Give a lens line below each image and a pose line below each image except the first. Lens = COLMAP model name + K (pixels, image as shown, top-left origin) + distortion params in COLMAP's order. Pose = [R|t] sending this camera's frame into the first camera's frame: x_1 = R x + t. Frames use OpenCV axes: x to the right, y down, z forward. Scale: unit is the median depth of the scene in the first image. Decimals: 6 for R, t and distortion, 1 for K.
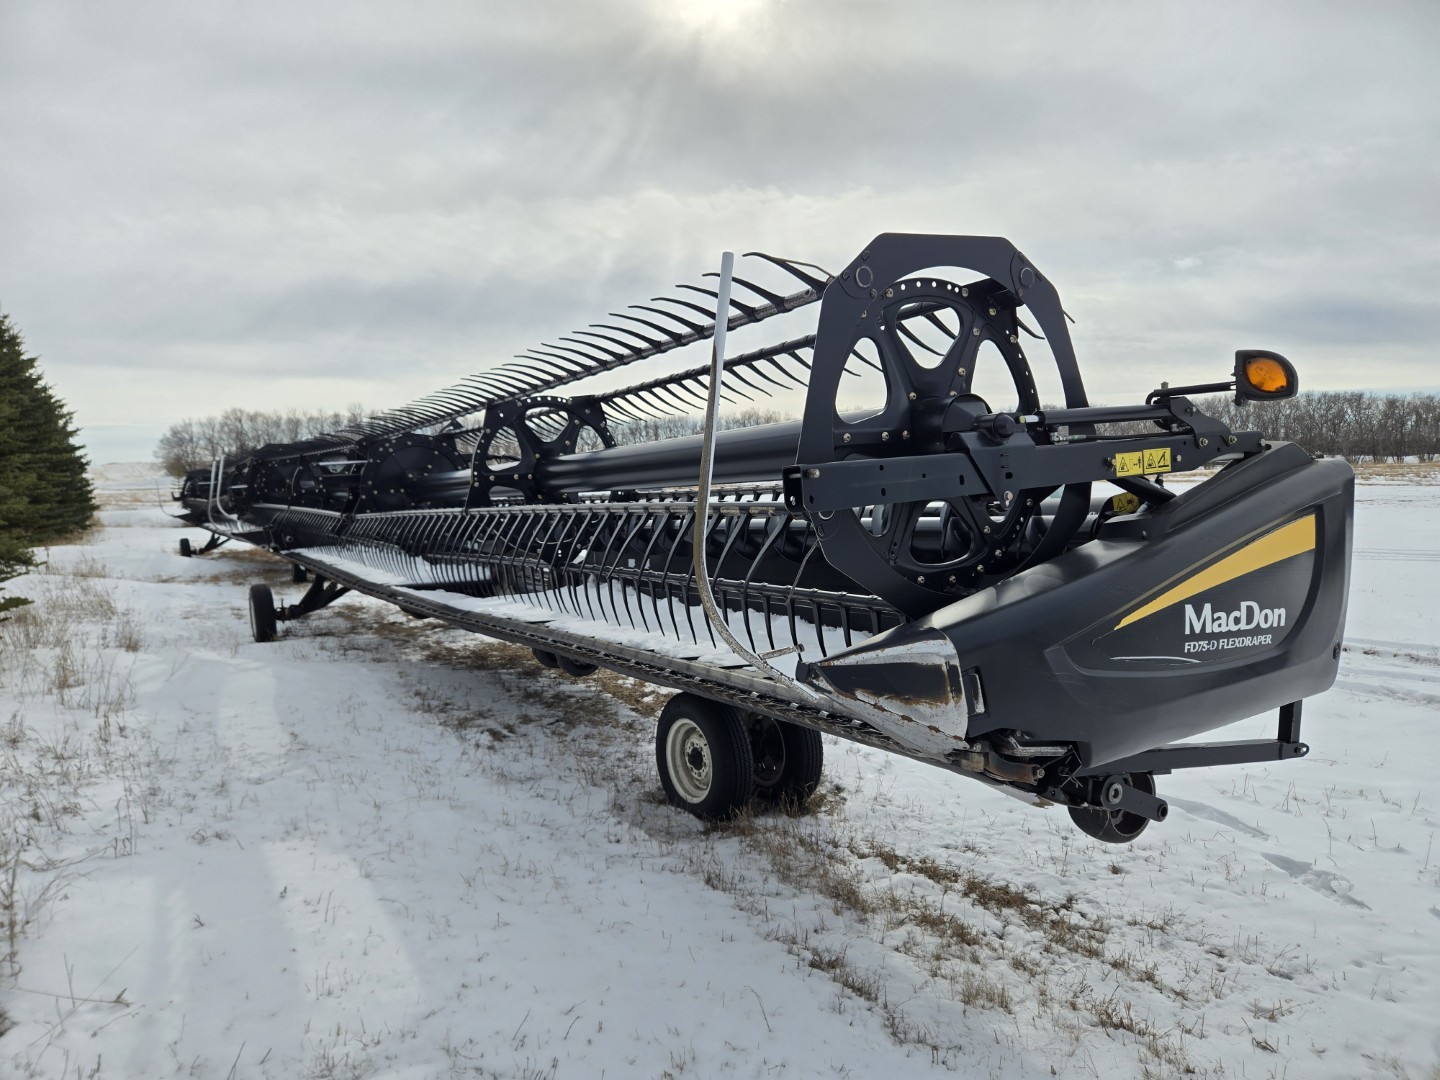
lens RADIAL K [[992.8, 0, 717.9], [0, 992.8, 541.9], [0, 0, 1]] dist [0.055203, -0.052881]
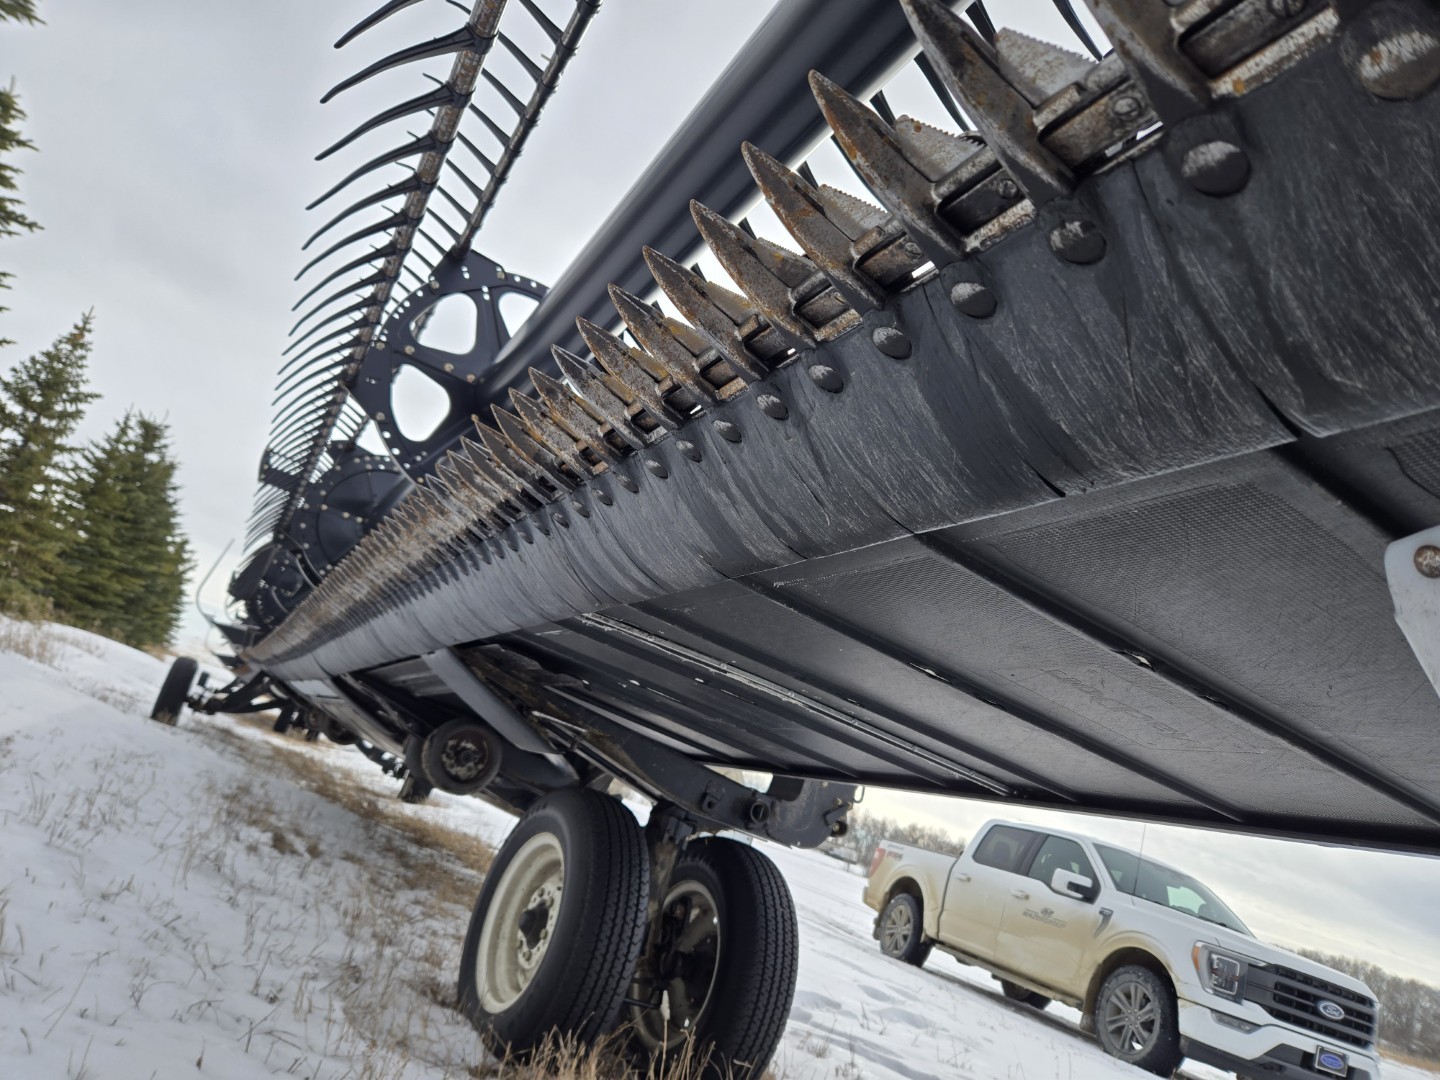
lens RADIAL K [[992.8, 0, 711.7], [0, 992.8, 543.2], [0, 0, 1]] dist [0.055203, -0.052881]
pose [[0.944071, 0.292029, -0.153130, 0.101038], [-0.327316, 0.886176, -0.327958, 0.234440], [0.039927, 0.359737, 0.932199, 0.603947]]
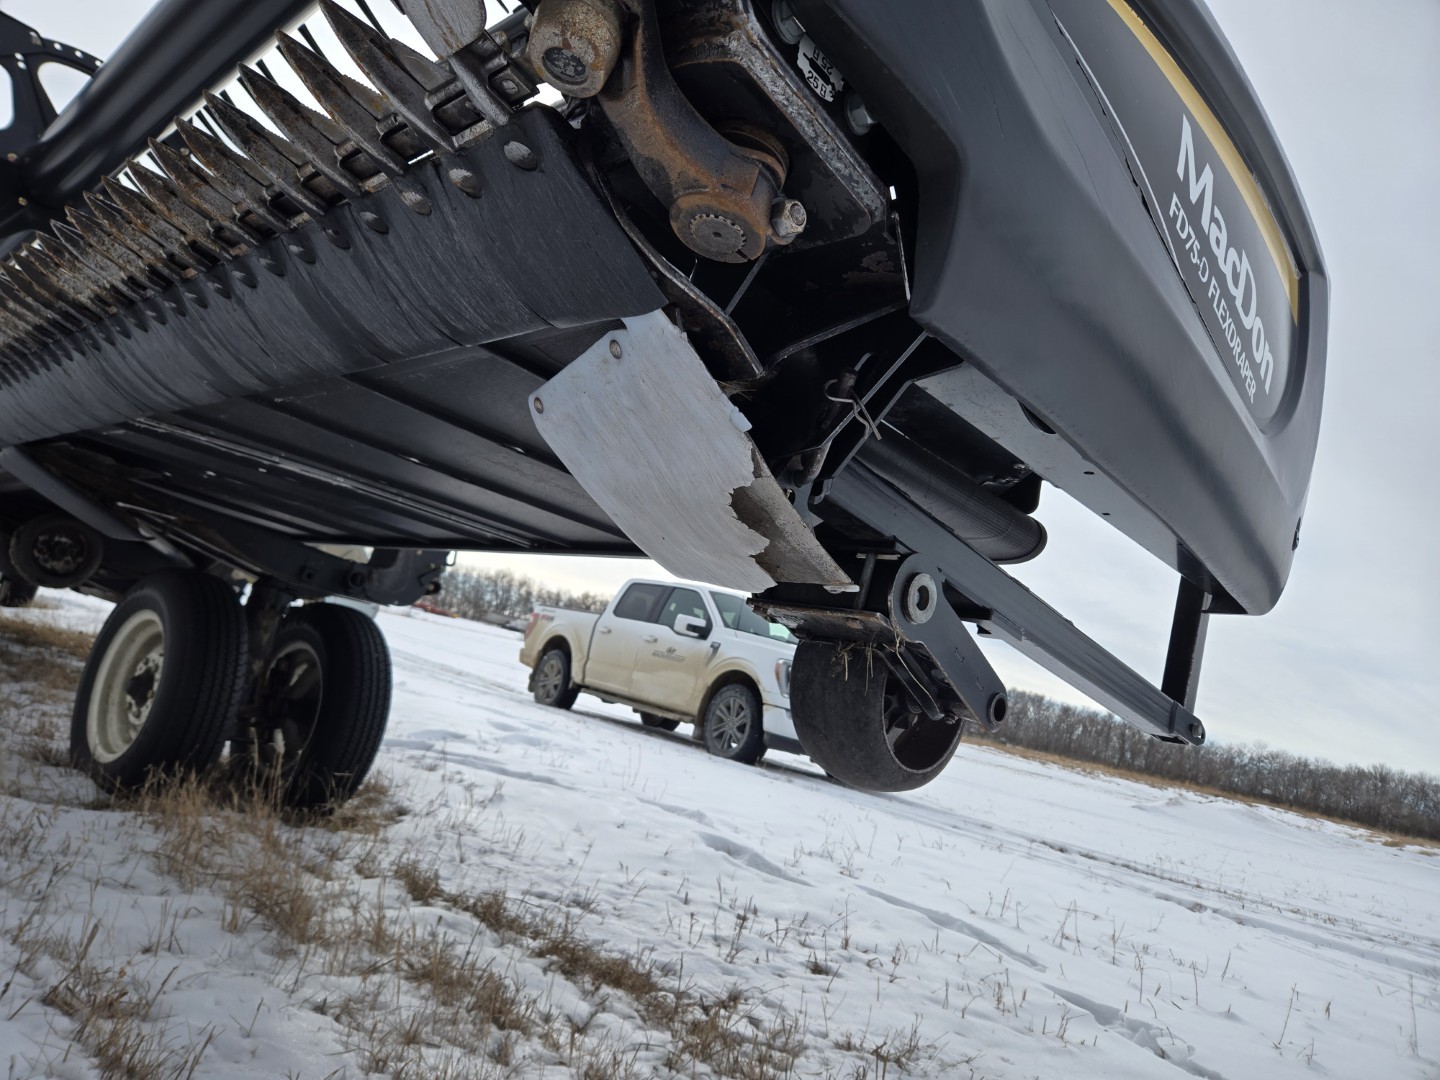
lens RADIAL K [[992.8, 0, 720.4], [0, 992.8, 534.3], [0, 0, 1]] dist [0.055203, -0.052881]
pose [[0.938749, 0.261821, 0.224055, 0.165267], [-0.212395, 0.951607, -0.222111, 0.244240], [-0.271366, 0.160918, 0.948929, 0.470573]]
